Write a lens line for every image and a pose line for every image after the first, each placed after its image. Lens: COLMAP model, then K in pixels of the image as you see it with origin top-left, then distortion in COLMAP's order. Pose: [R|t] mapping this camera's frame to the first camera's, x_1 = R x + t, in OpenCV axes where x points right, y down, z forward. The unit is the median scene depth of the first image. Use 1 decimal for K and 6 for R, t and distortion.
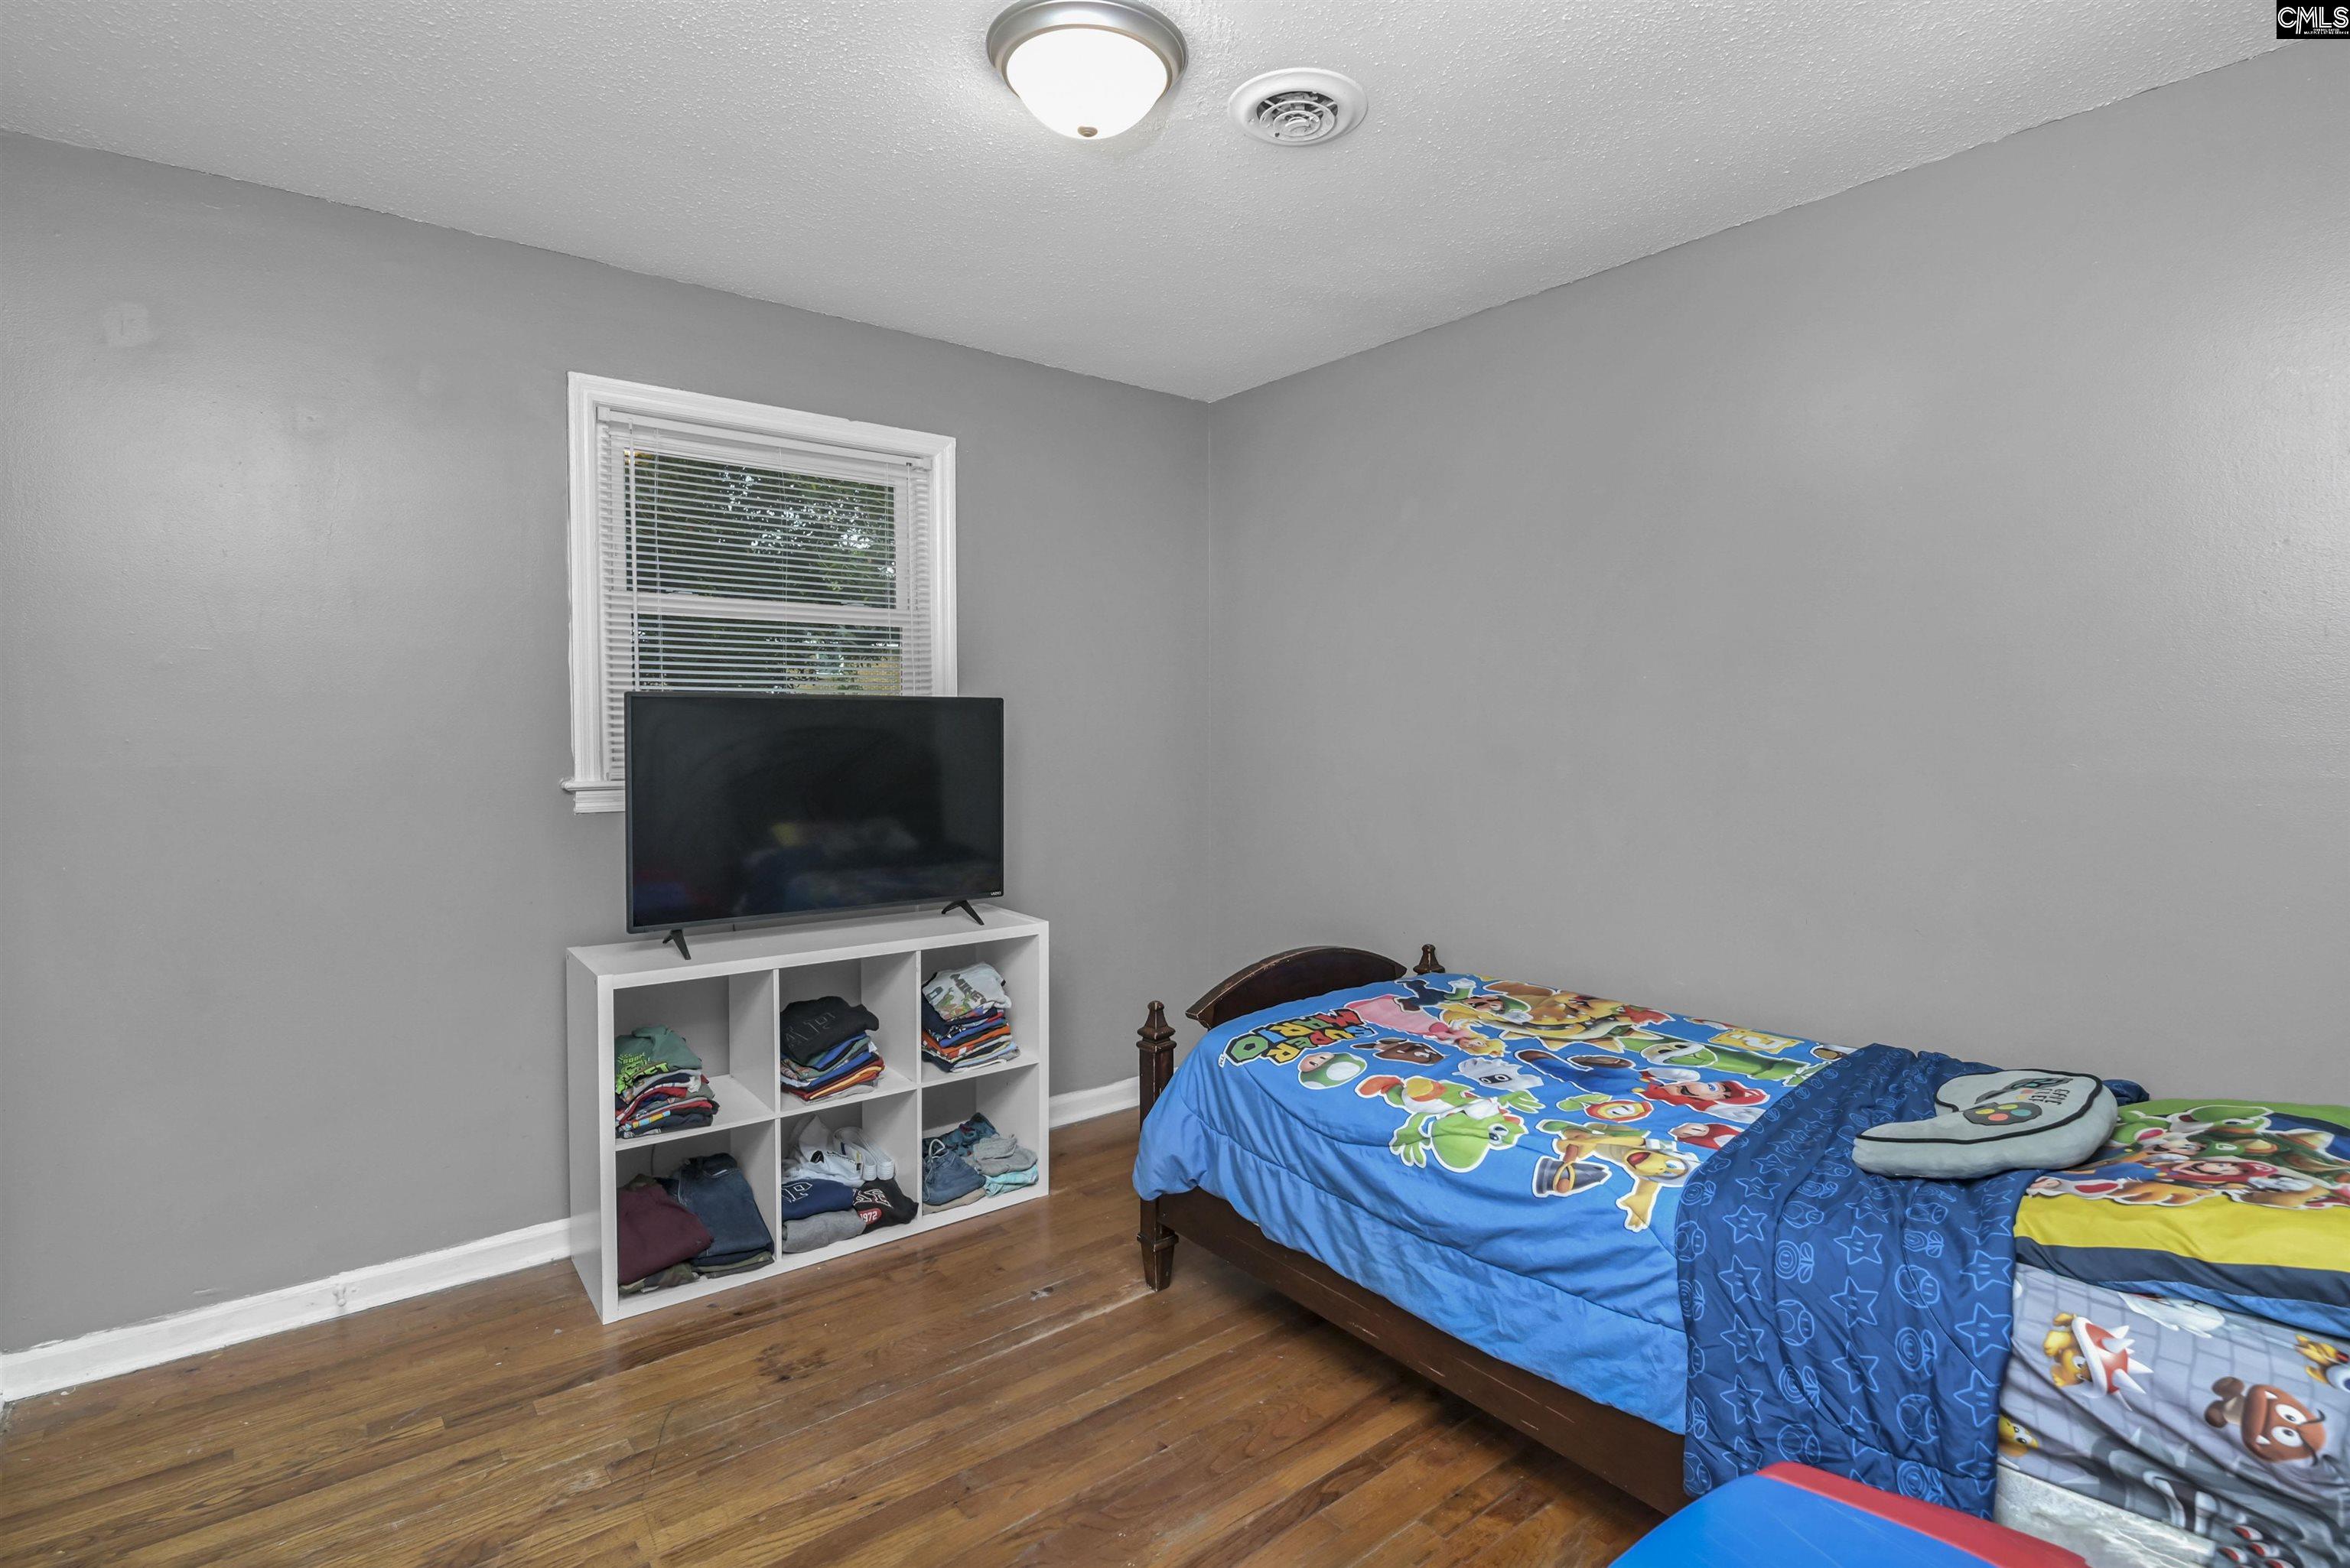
lens RADIAL K [[1160.1, 0, 1178.4], [0, 1160.1, 762.9], [0, 0, 1]] dist [0.003734, -0.009326]
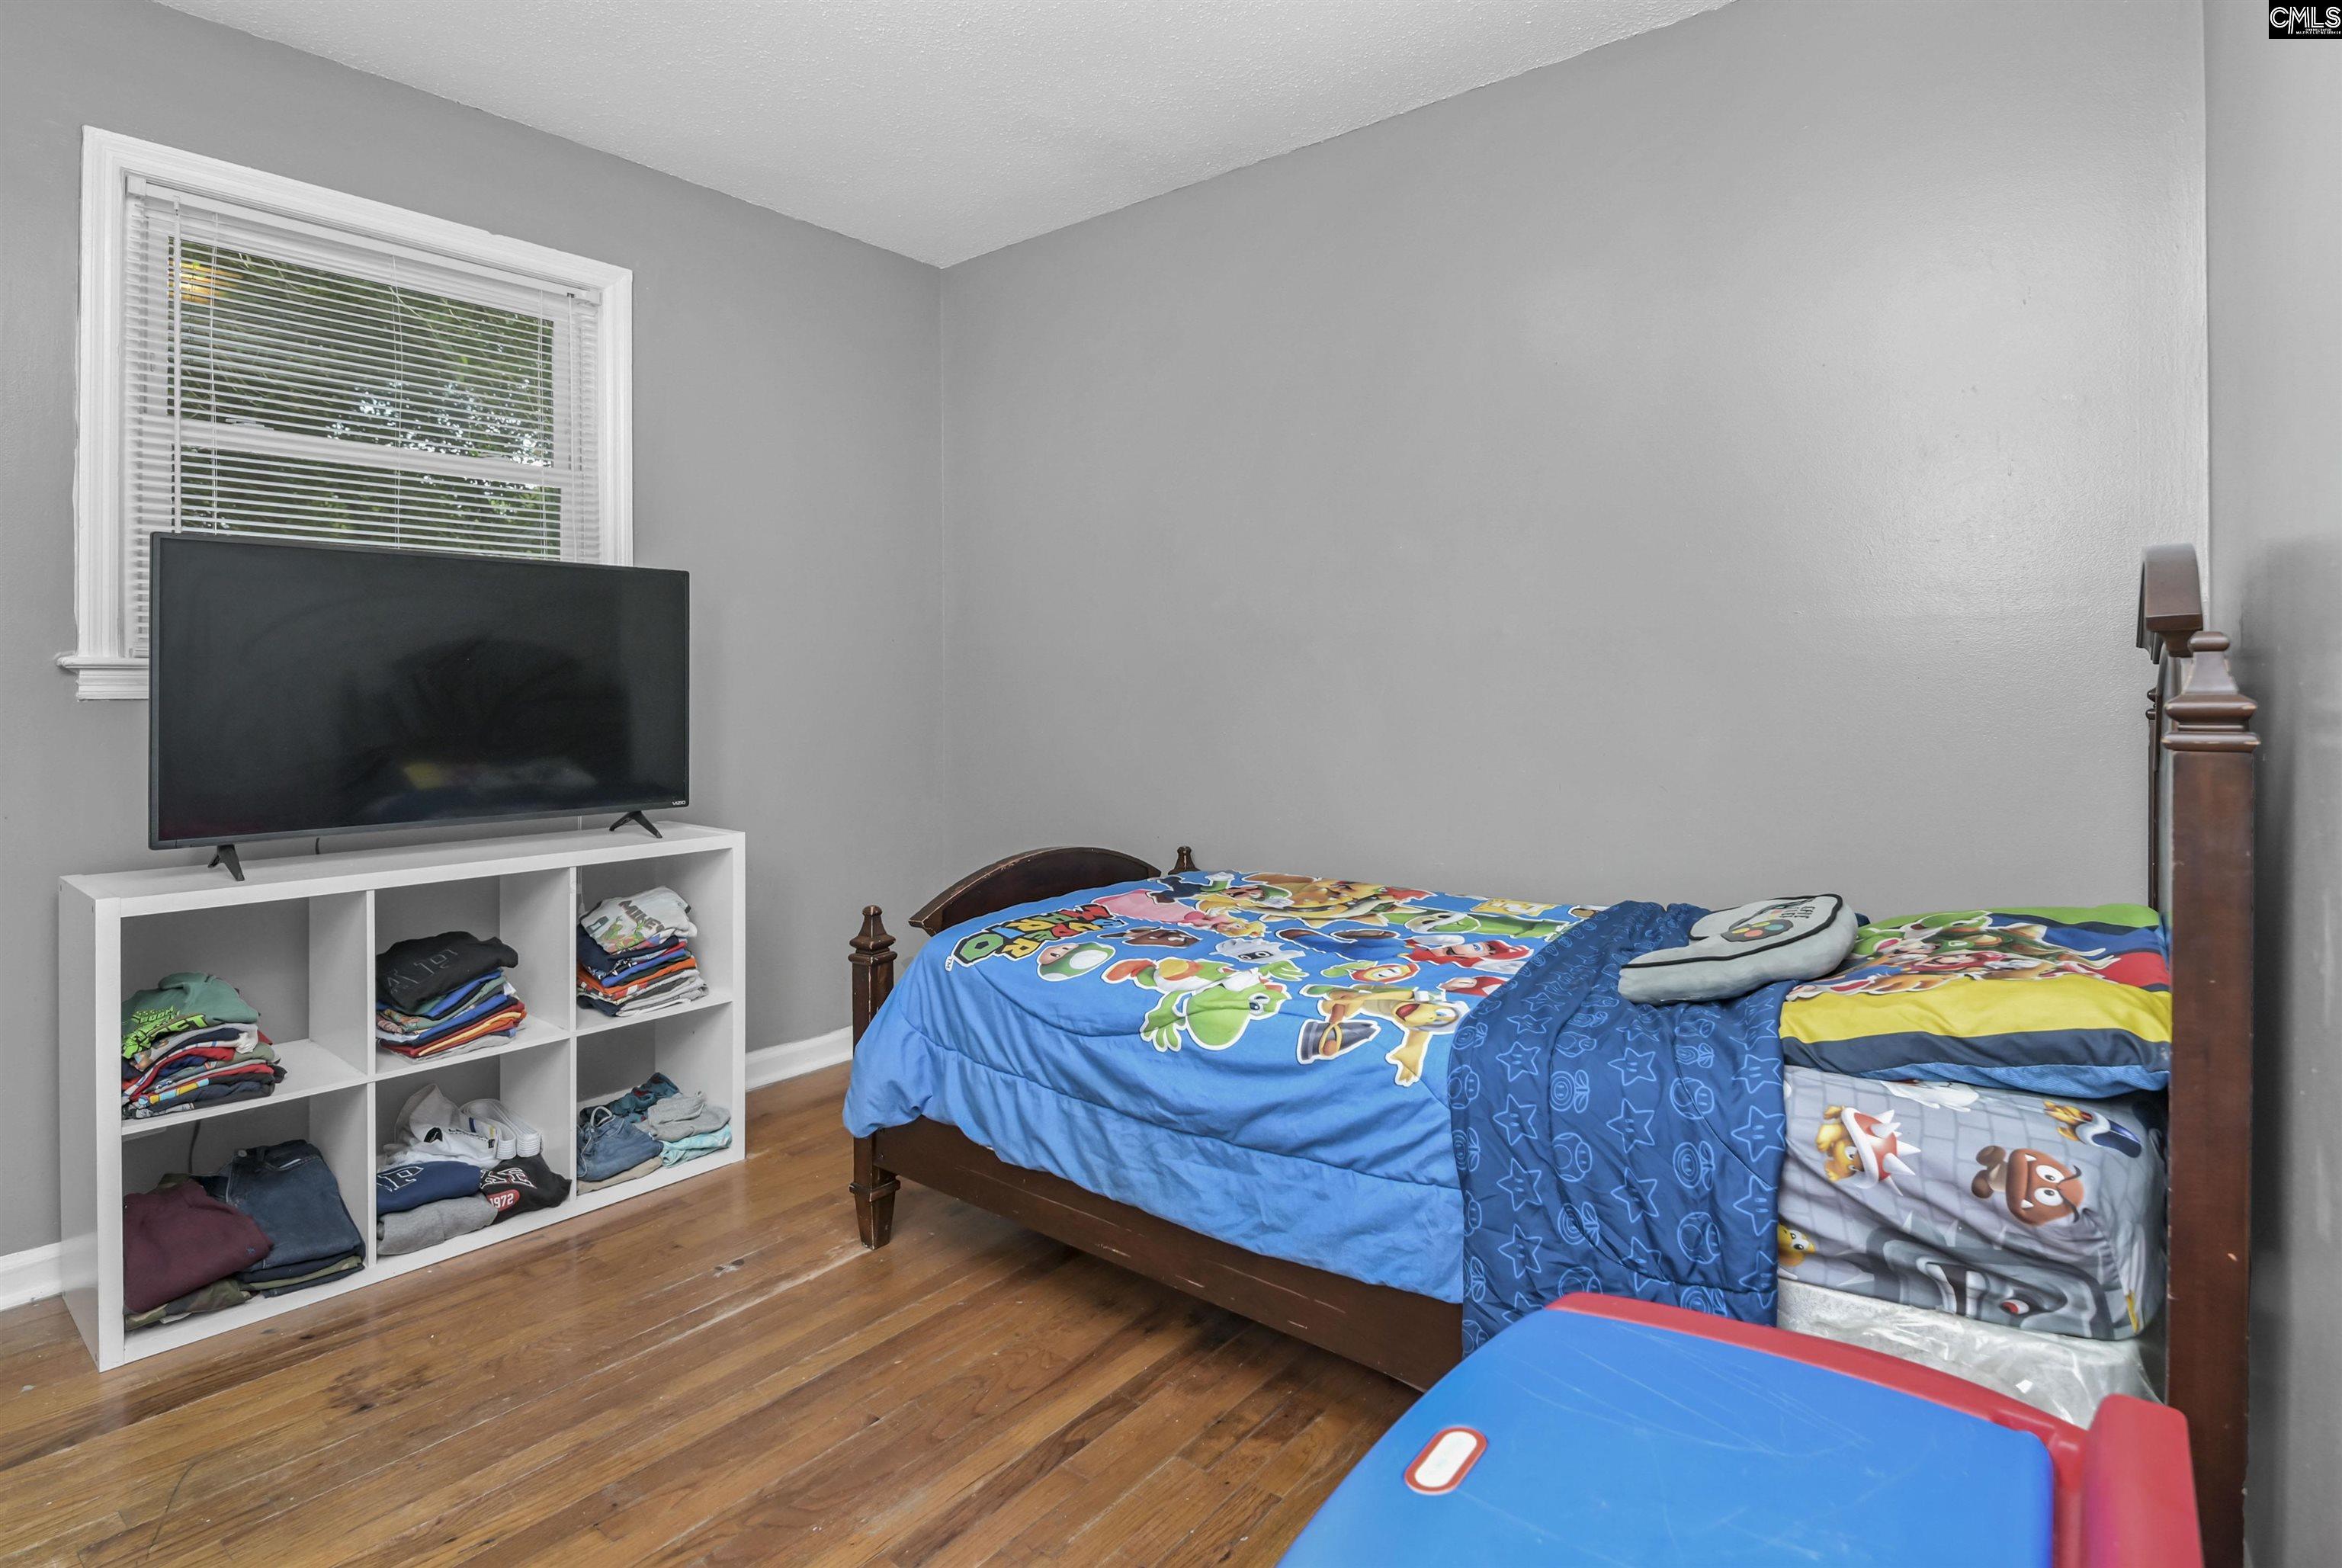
lens RADIAL K [[1209.0, 0, 1216.8], [0, 1209.0, 693.7], [0, 0, 1]] dist [0.005773, -0.009243]
pose [[0.971837, -0.002647, 0.235640, 0.021581], [0.010790, 0.999388, -0.033278, 0.098637], [-0.235408, 0.034883, 0.971270, 0.082251]]
